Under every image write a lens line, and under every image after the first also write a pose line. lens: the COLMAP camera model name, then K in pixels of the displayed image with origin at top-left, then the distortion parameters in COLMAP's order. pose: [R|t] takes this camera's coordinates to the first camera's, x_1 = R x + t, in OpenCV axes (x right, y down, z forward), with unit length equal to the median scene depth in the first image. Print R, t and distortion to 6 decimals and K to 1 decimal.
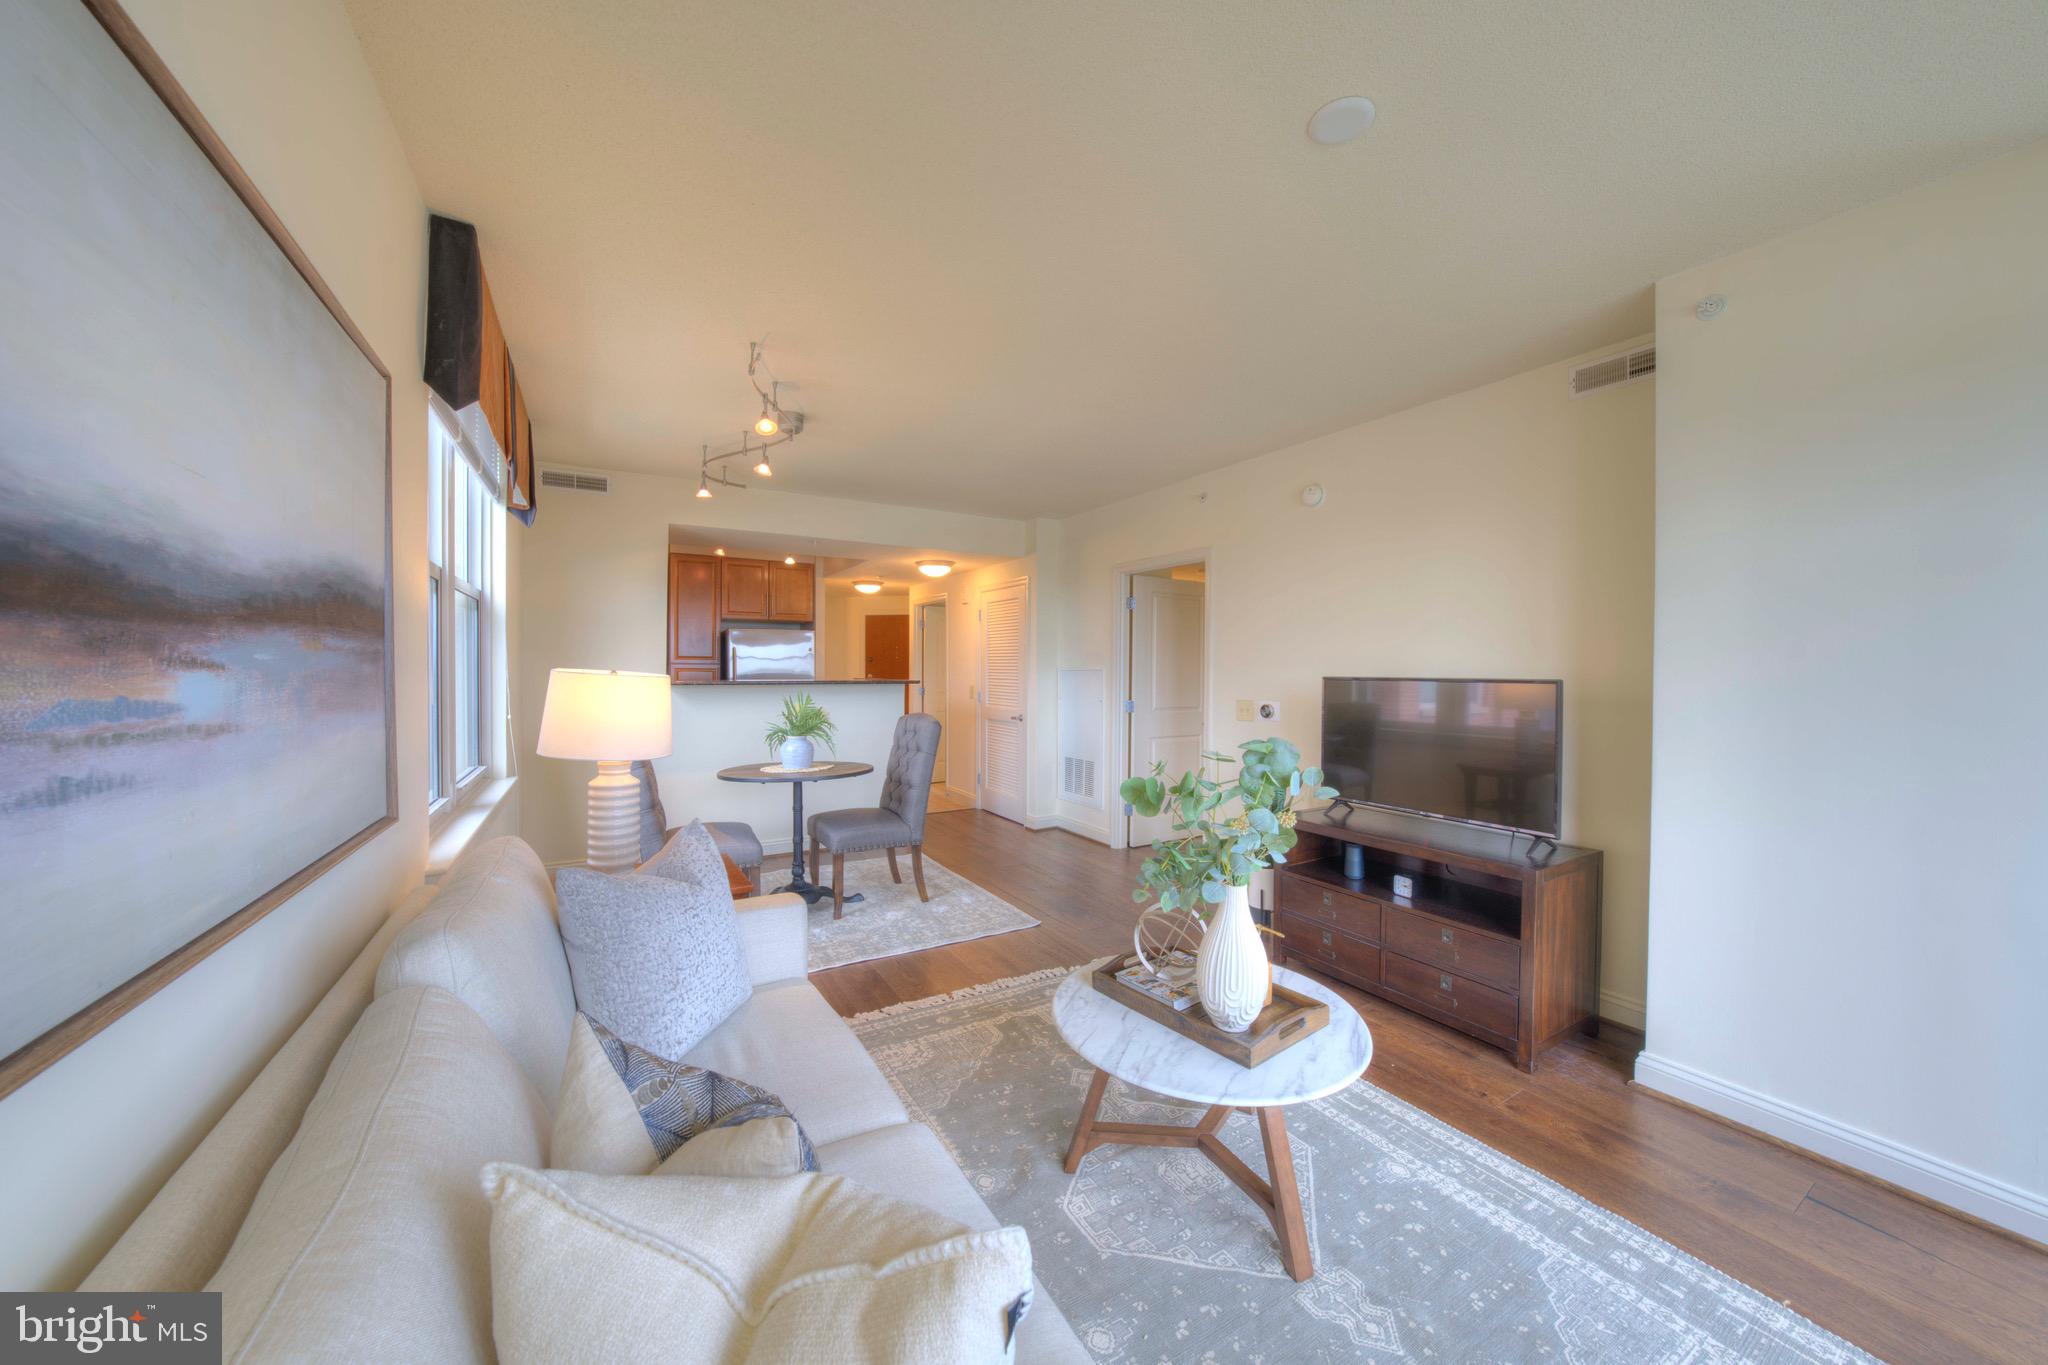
lens RADIAL K [[703.1, 0, 1020.6], [0, 703.1, 680.1], [0, 0, 1]] dist [-0.025429, 0.005028]
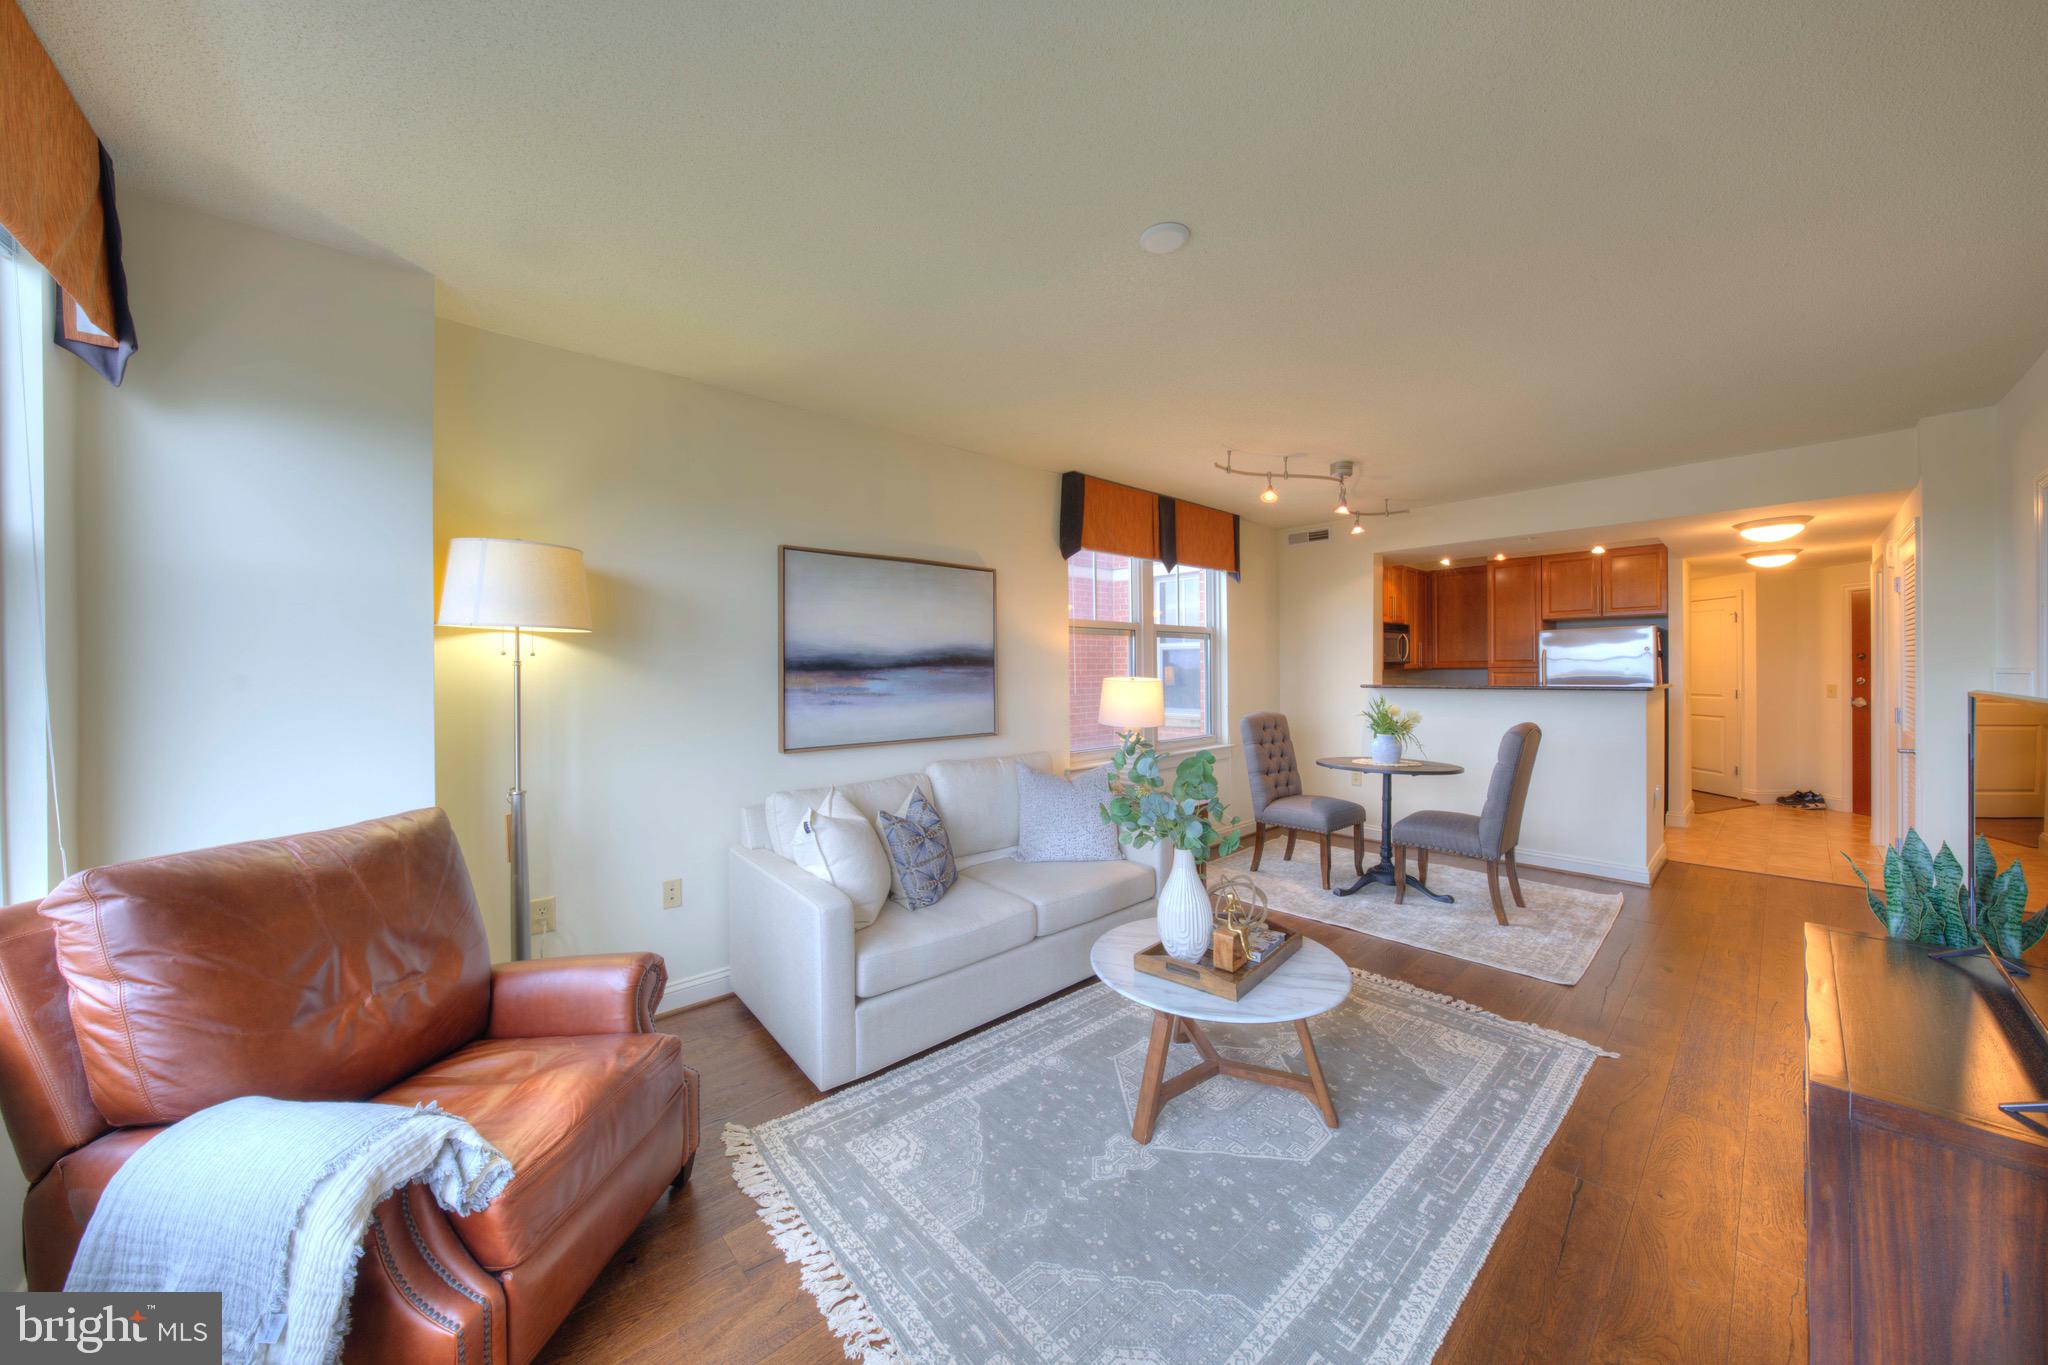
lens RADIAL K [[703.1, 0, 1021.9], [0, 703.1, 679.9], [0, 0, 1]] dist [-0.025429, 0.005028]
pose [[0.198258, 0.003301, -0.980144, 0.949017], [-0.005905, 0.999980, 0.002174, -0.009305], [0.980132, 0.005357, 0.198273, 0.291409]]
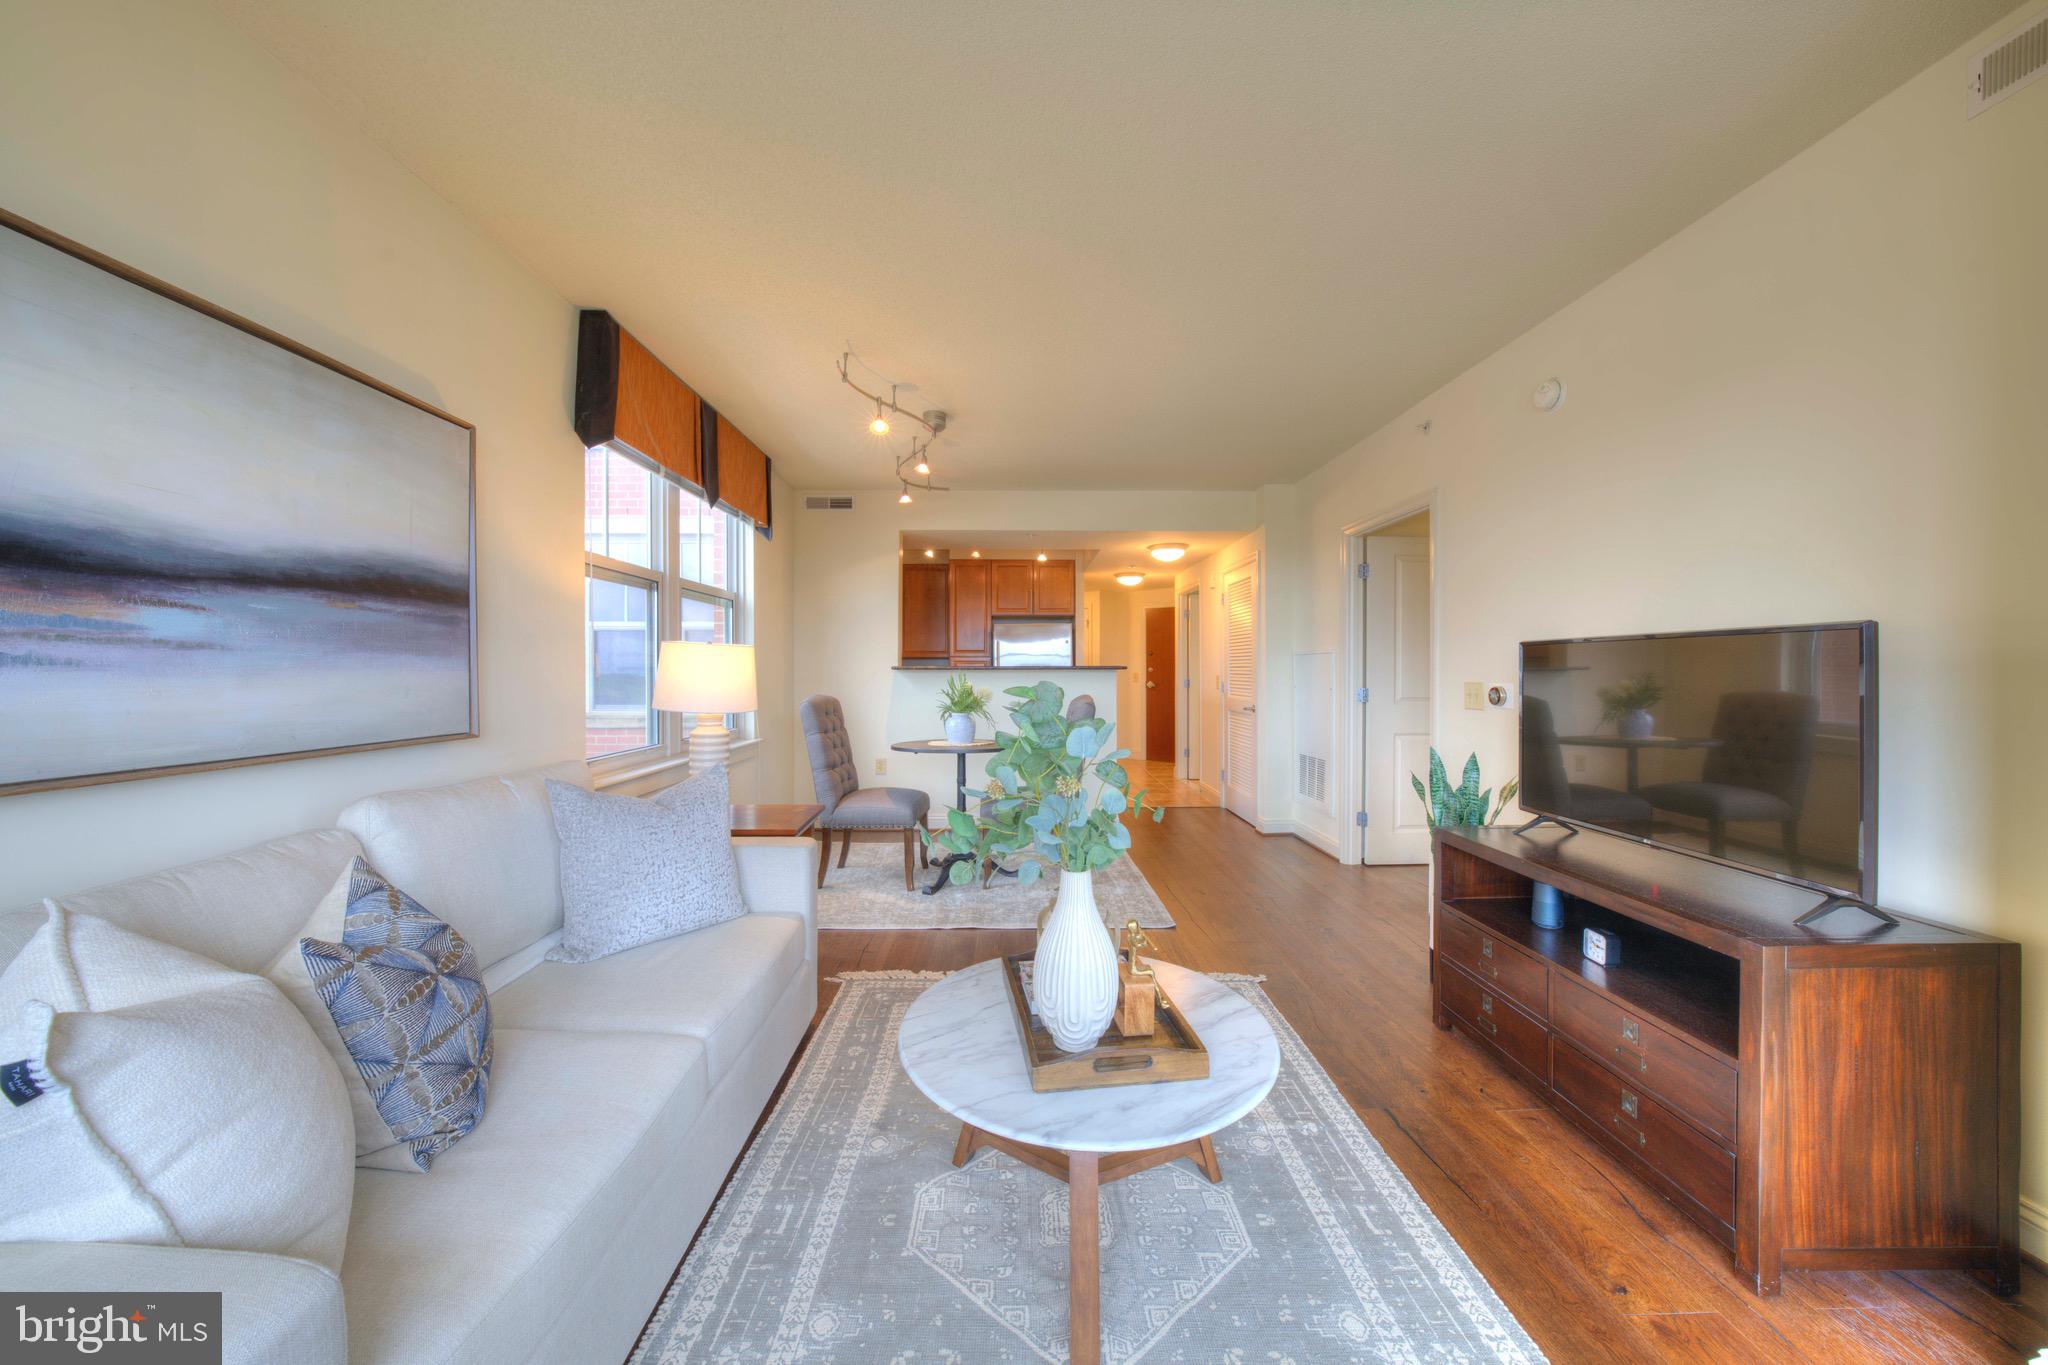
lens RADIAL K [[703.1, 0, 1022.4], [0, 703.1, 675.3], [0, 0, 1]] dist [-0.025429, 0.005028]
pose [[0.869957, -0.003822, -0.493112, 0.416962], [-0.001708, 0.999941, -0.010763, 0.047410], [0.493124, 0.010206, 0.869899, 0.162510]]
